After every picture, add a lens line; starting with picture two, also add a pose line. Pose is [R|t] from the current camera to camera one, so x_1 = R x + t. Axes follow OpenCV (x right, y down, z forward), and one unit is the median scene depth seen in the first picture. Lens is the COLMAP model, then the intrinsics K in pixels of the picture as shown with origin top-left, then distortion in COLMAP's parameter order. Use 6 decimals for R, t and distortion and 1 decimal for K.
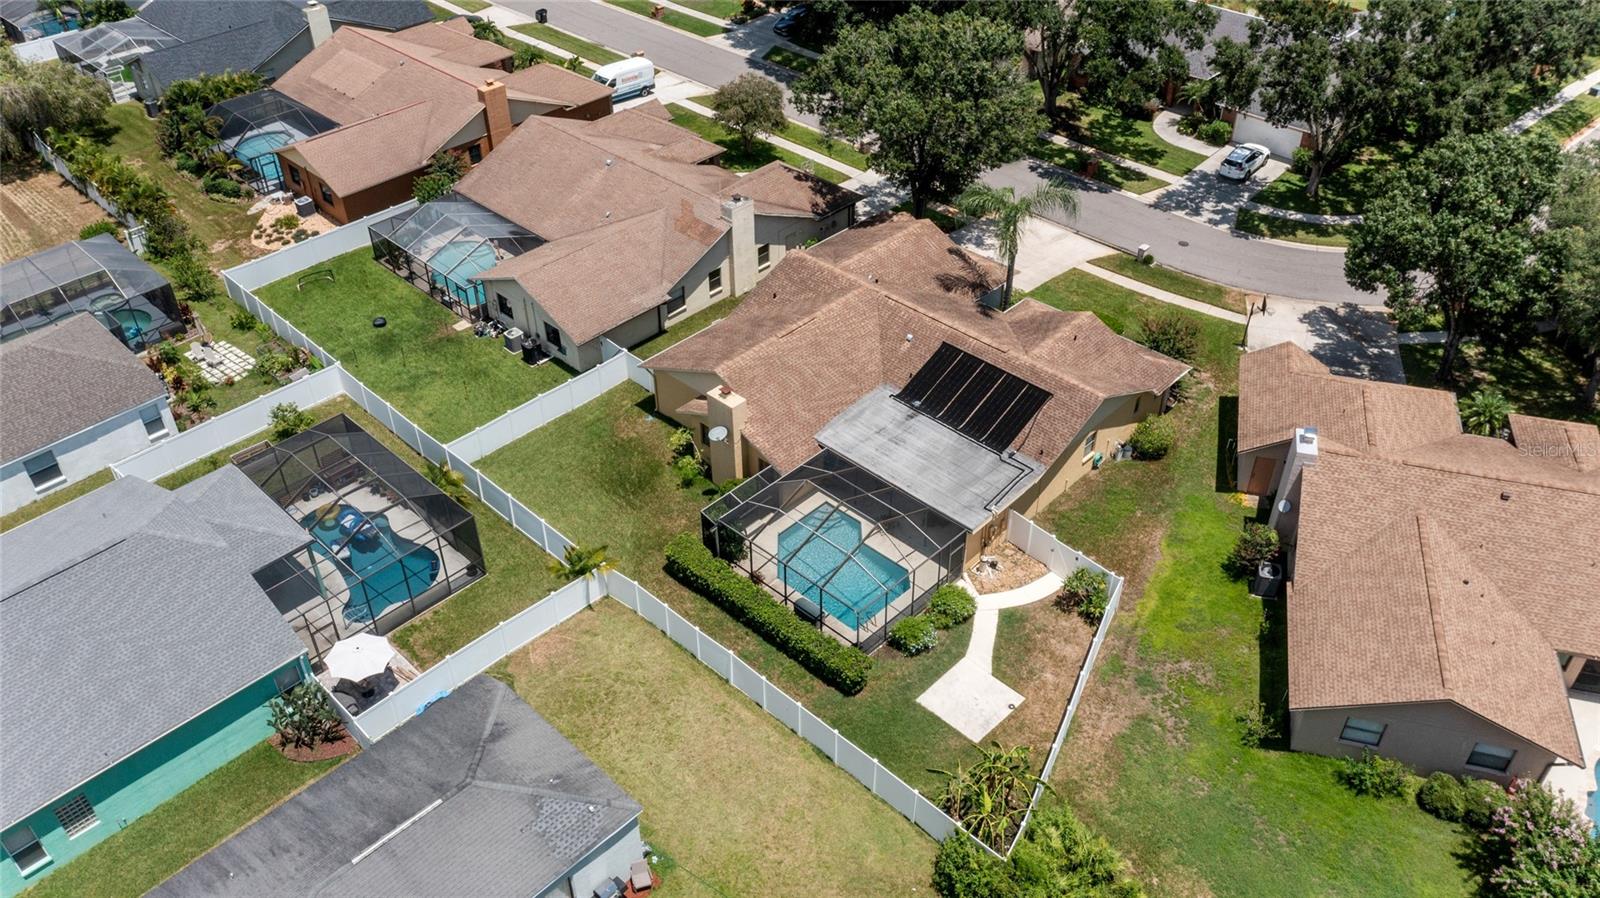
lens RADIAL K [[1258.7, 0, 792.5], [0, 1258.7, 440.2], [0, 0, 1]] dist [-0.016555, 0.001558]
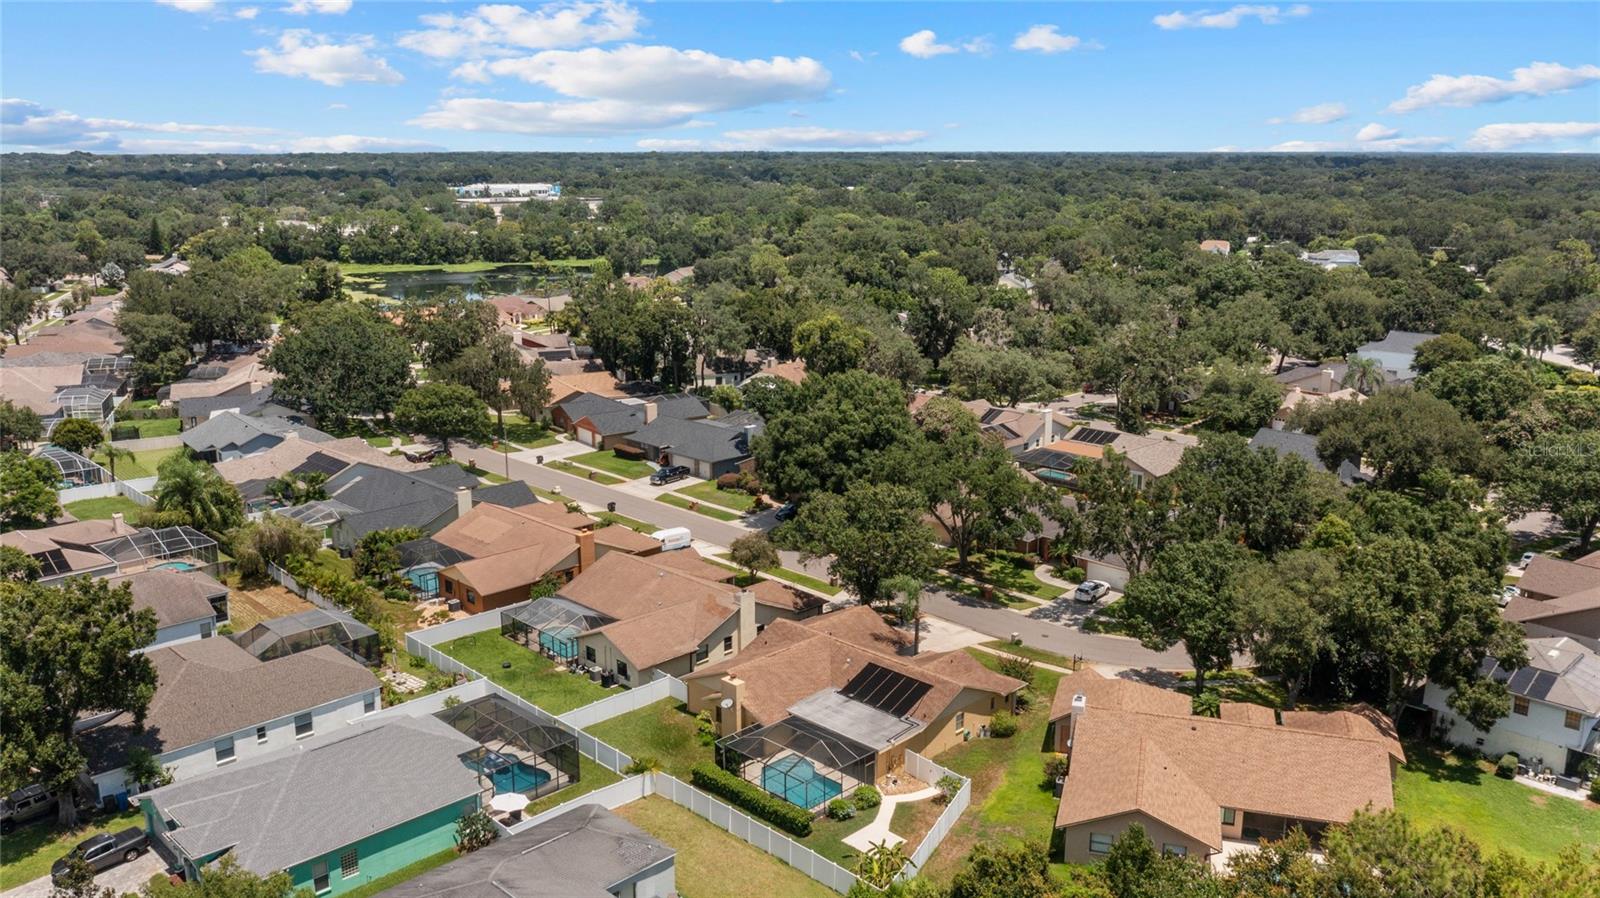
lens RADIAL K [[1258.7, 0, 792.5], [0, 1258.7, 440.2], [0, 0, 1]] dist [-0.016555, 0.001558]
pose [[0.999823, 0.012987, -0.013613, 0.034008], [-0.017519, 0.906480, -0.421886, 0.290852], [0.006861, 0.422050, 0.906547, -0.485719]]
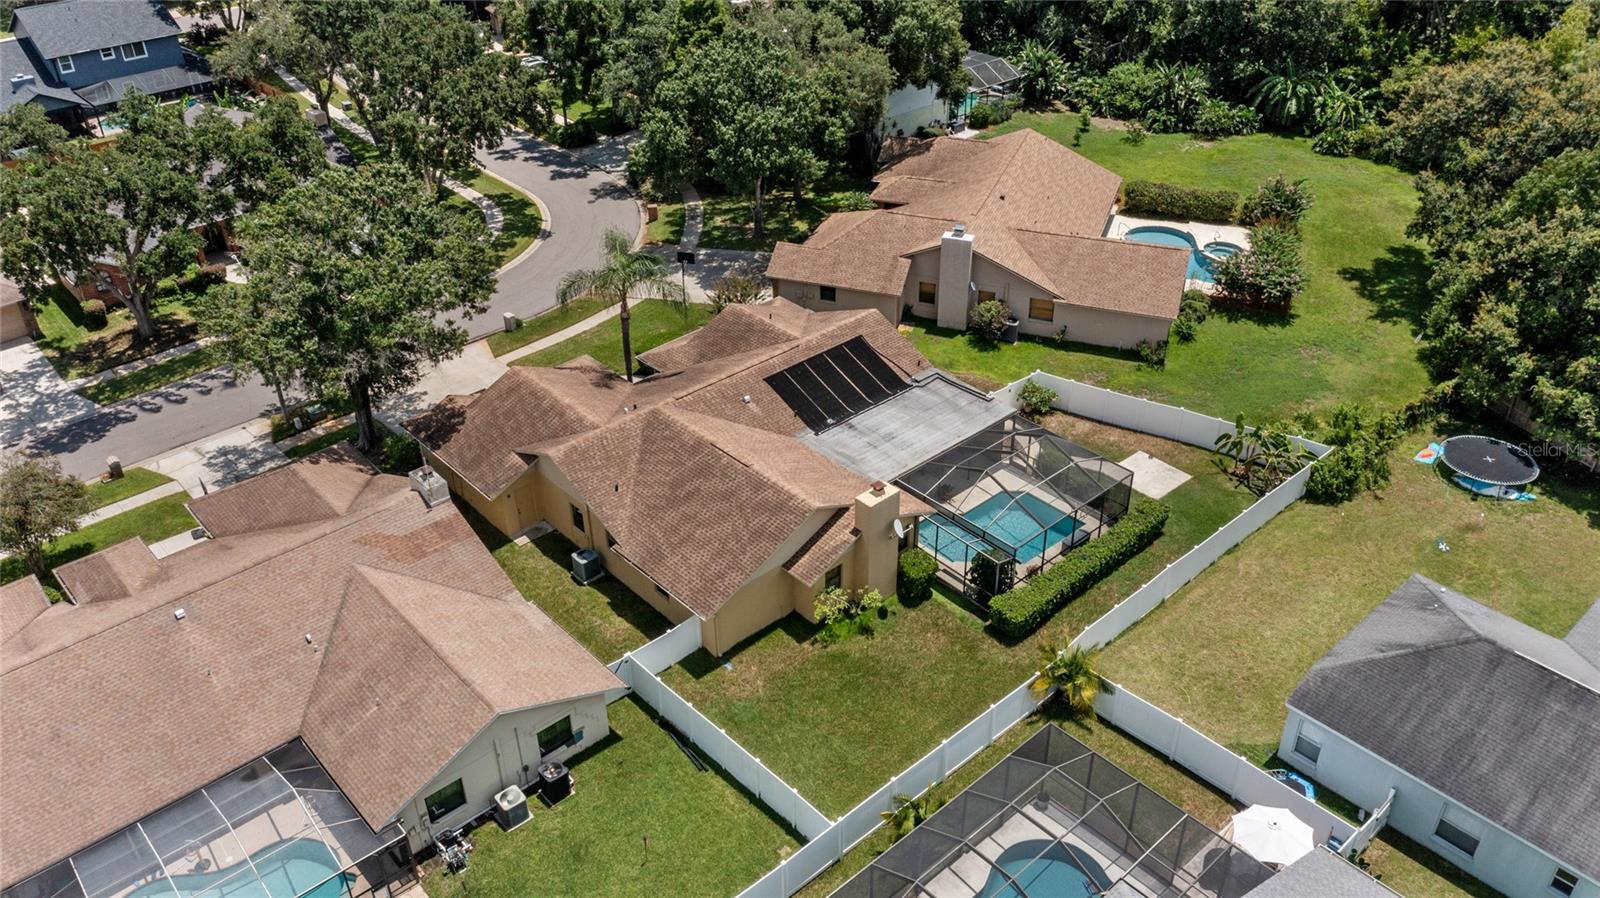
lens RADIAL K [[1258.7, 0, 792.5], [0, 1258.7, 440.2], [0, 0, 1]] dist [-0.016555, 0.001558]
pose [[0.071388, -0.534822, 0.841944, -0.612574], [0.622805, 0.683231, 0.381196, -0.341605], [-0.779114, 0.497154, 0.381864, 0.536204]]
